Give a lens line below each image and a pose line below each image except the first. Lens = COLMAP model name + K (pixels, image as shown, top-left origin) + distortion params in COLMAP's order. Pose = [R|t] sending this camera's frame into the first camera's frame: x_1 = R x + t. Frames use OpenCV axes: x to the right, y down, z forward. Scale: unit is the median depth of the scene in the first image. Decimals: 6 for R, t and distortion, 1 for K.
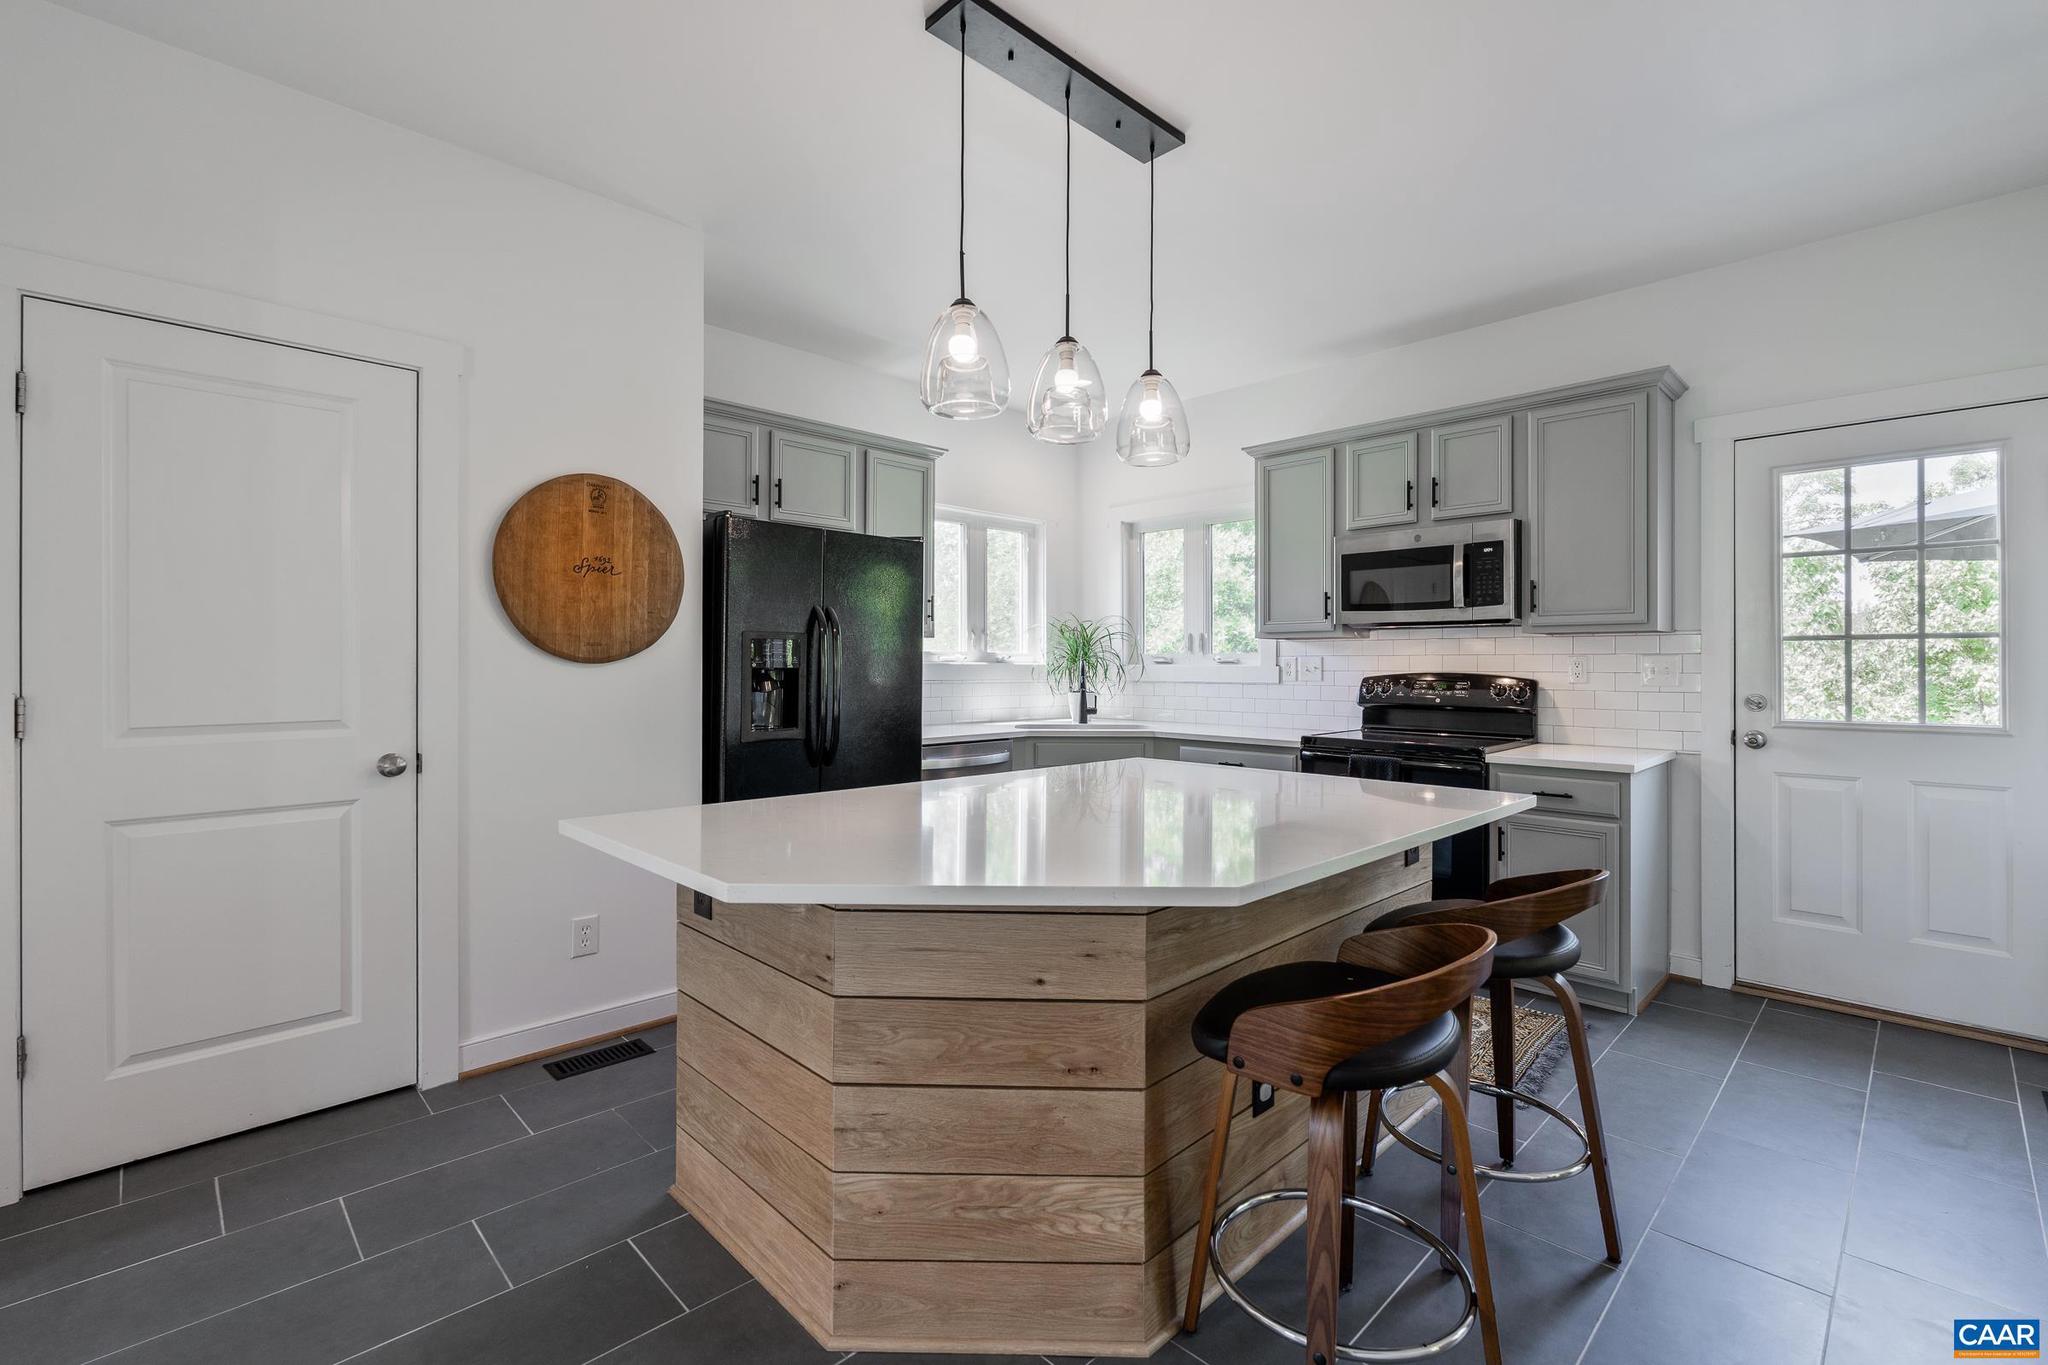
lens RADIAL K [[899.0, 0, 1017.9], [0, 899.0, 666.7], [0, 0, 1]] dist [-0.005464, 0.001186]
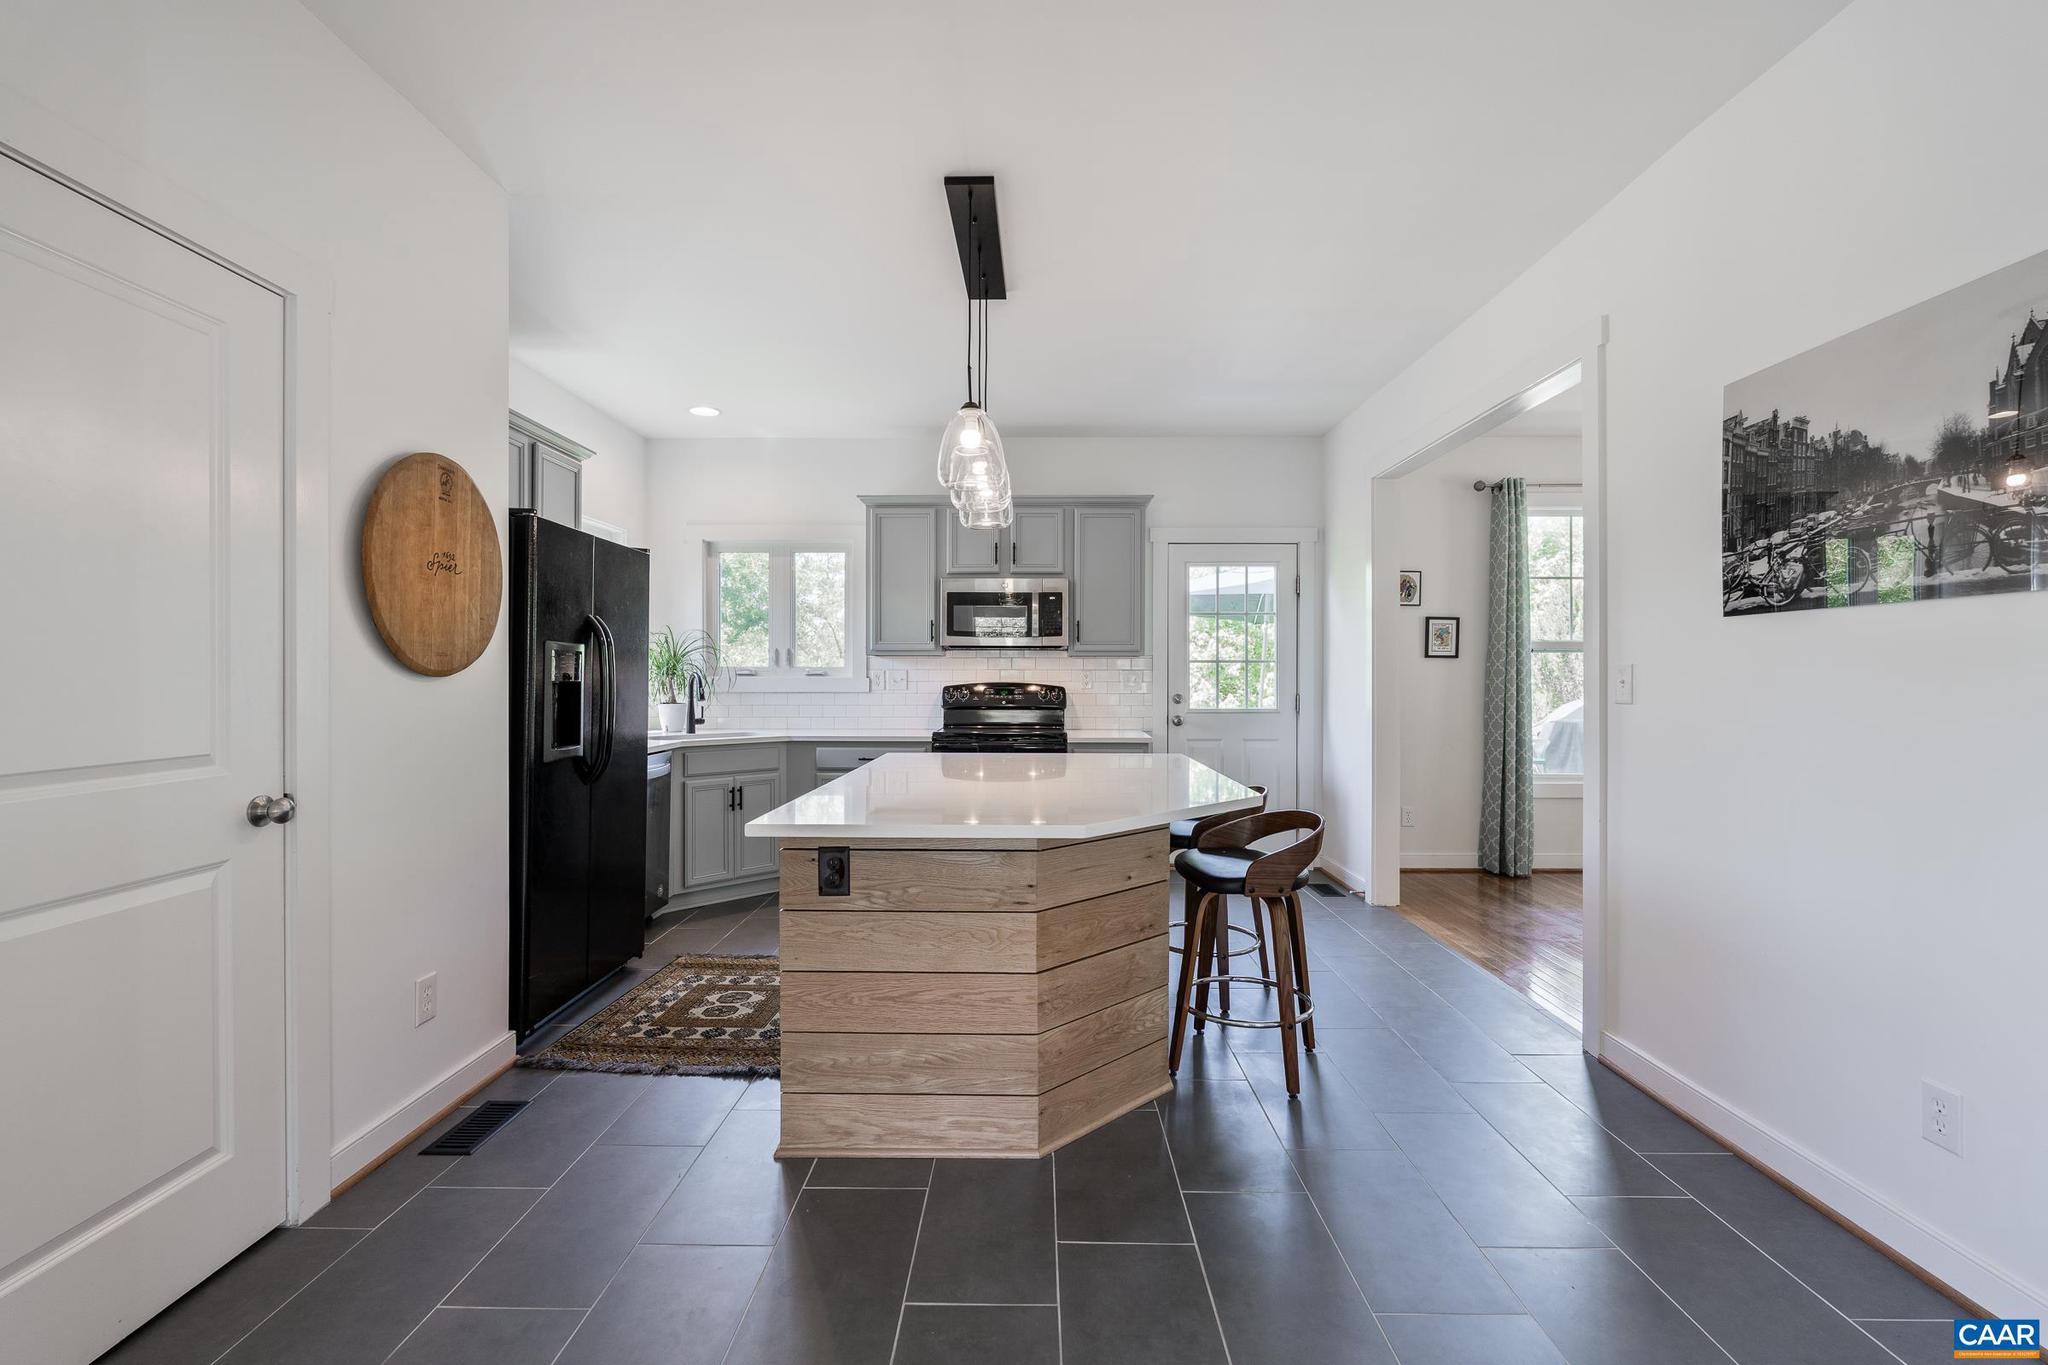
lens RADIAL K [[899.0, 0, 1022.7], [0, 899.0, 681.6], [0, 0, 1]] dist [-0.005464, 0.001186]
pose [[0.704939, -0.004743, 0.709252, -0.612053], [0.001220, 0.999984, 0.005474, -0.002786], [-0.709267, -0.002994, 0.704934, 0.006139]]
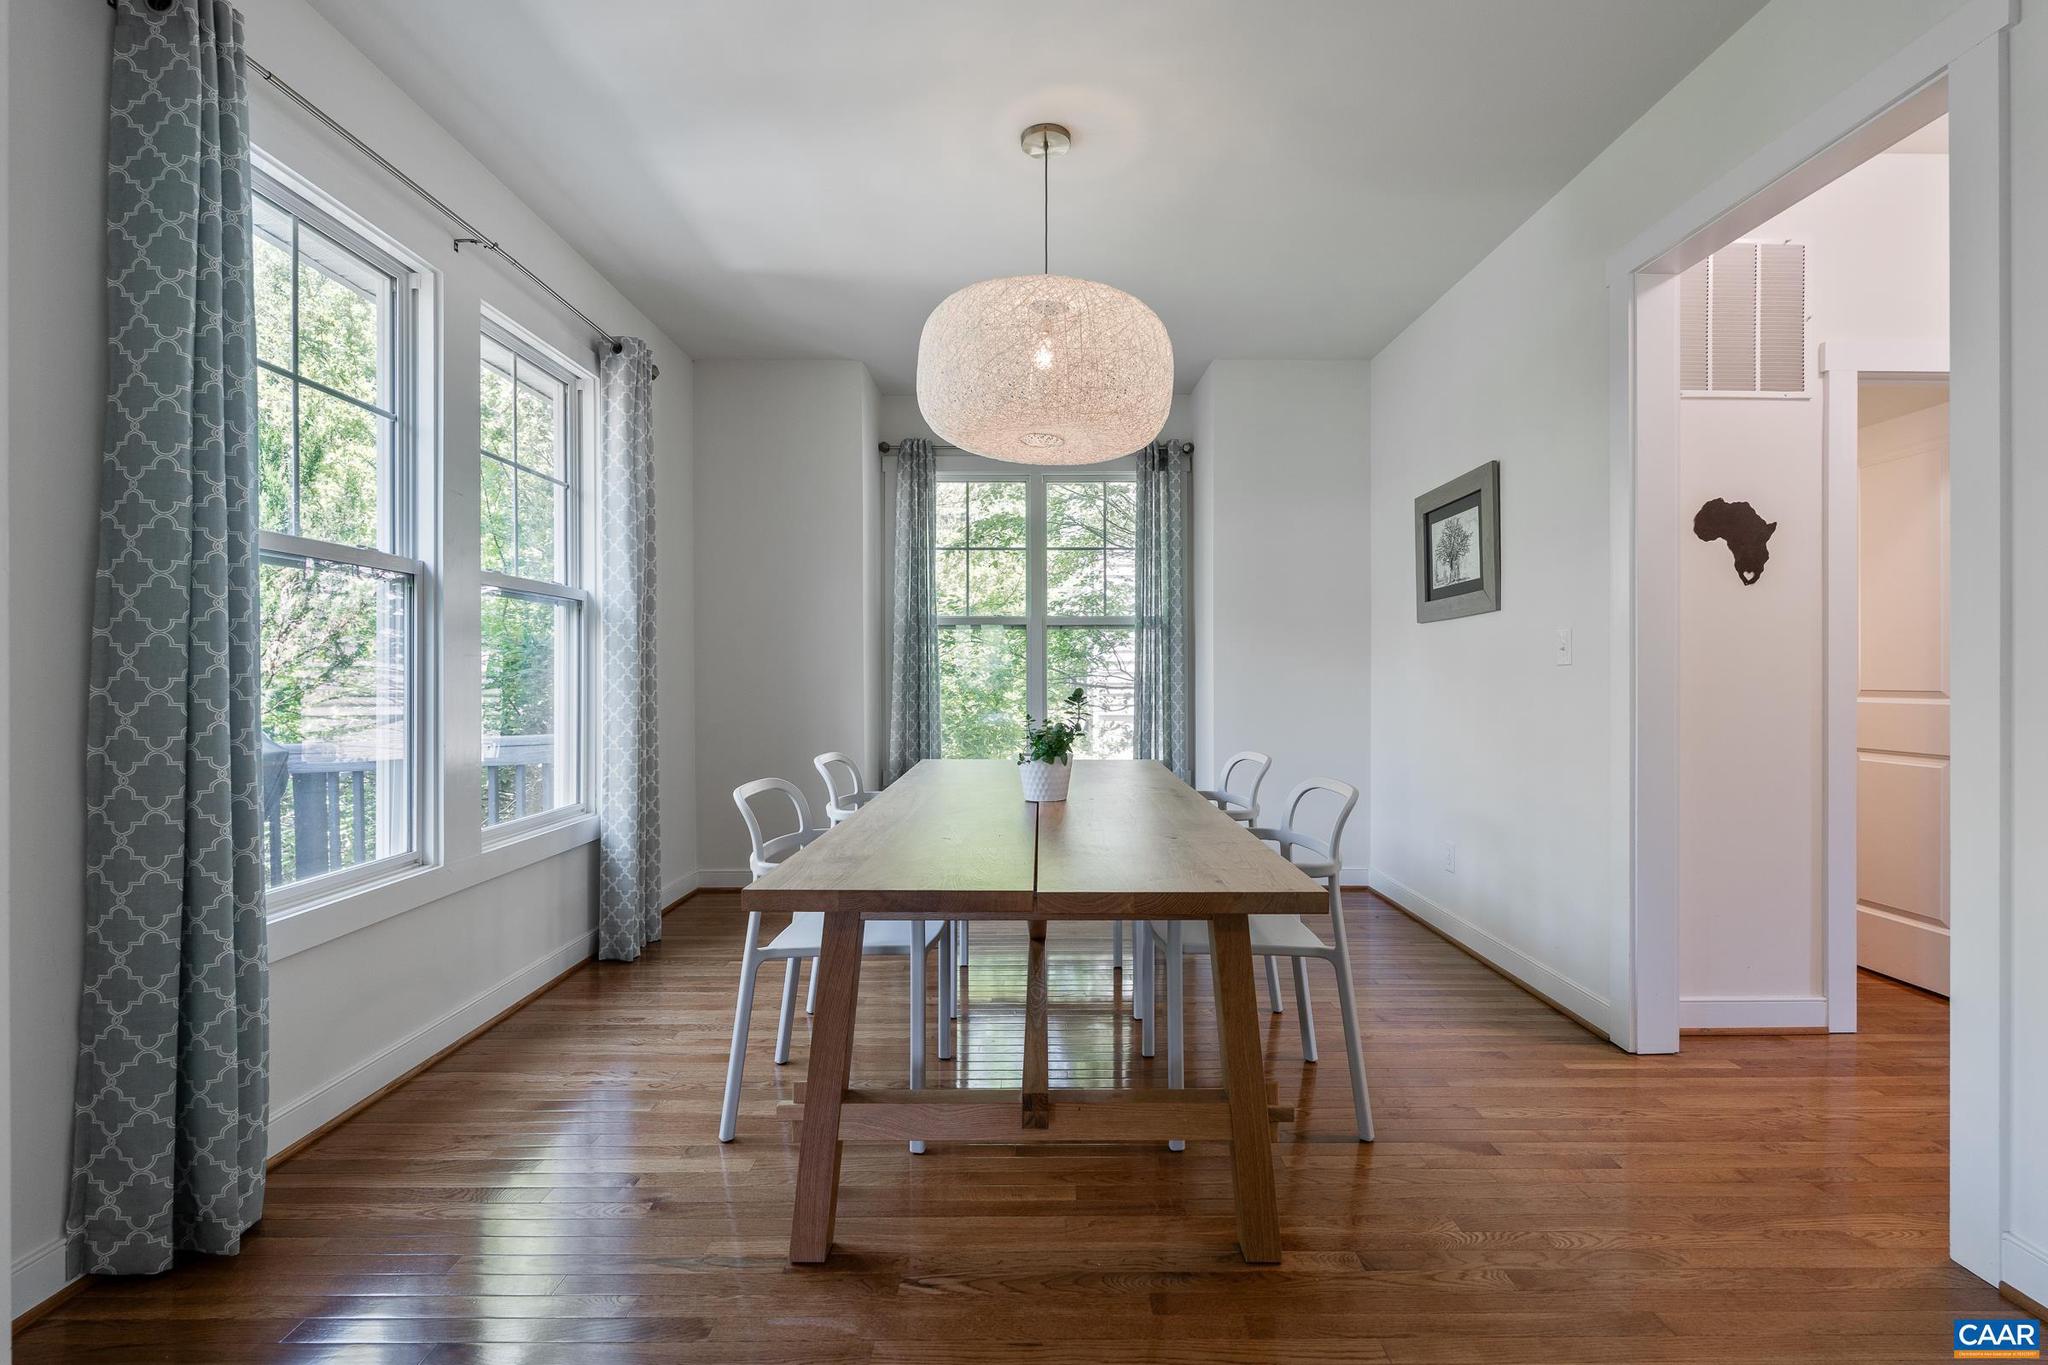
lens RADIAL K [[899.0, 0, 1038.9], [0, 899.0, 674.6], [0, 0, 1]] dist [-0.005464, 0.001186]
pose [[-0.725422, -0.001246, 0.688303, 0.517806], [-0.001141, 0.999999, 0.000607, 0.031001], [-0.688303, -0.000345, -0.725423, 0.594796]]
